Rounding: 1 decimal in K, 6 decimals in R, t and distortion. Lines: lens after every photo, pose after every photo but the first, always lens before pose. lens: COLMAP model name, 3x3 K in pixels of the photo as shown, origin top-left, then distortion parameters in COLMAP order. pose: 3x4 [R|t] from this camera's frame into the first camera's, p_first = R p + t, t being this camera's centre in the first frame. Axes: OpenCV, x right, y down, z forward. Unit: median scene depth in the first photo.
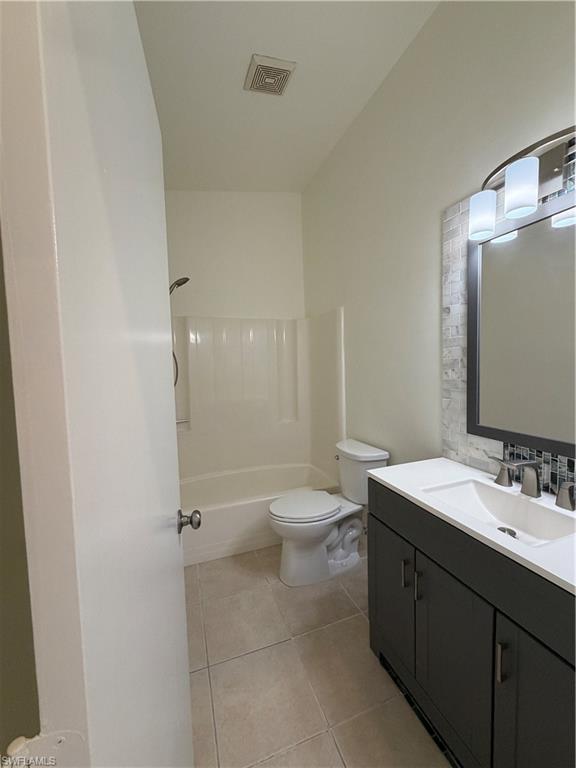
lens RADIAL K [[305.9, 0, 287.6], [0, 305.9, 381.4], [0, 0, 1]] dist [-0.000294, -0.000015]
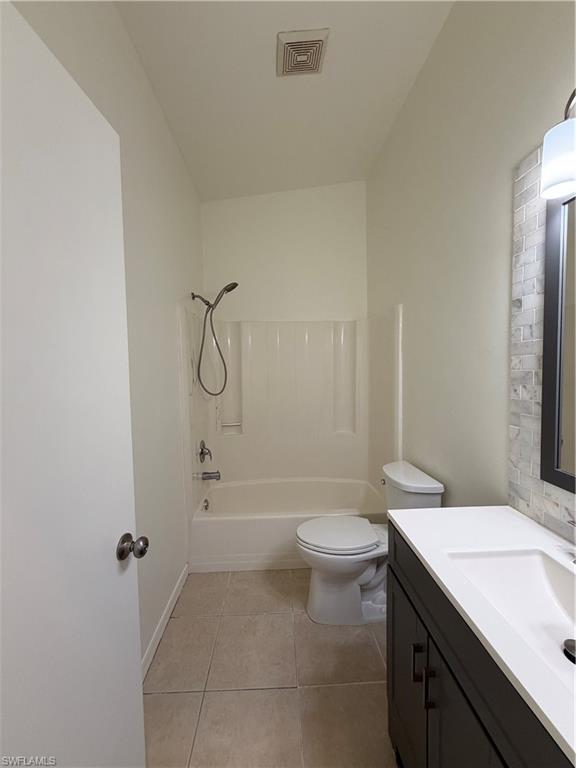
lens RADIAL K [[305.9, 0, 287.6], [0, 305.9, 381.4], [0, 0, 1]] dist [-0.000294, -0.000015]
pose [[0.952944, 0.027965, -0.301853, 0.223011], [-0.028942, 0.999580, 0.001238, -0.033880], [0.301761, 0.007557, 0.953354, 0.149505]]
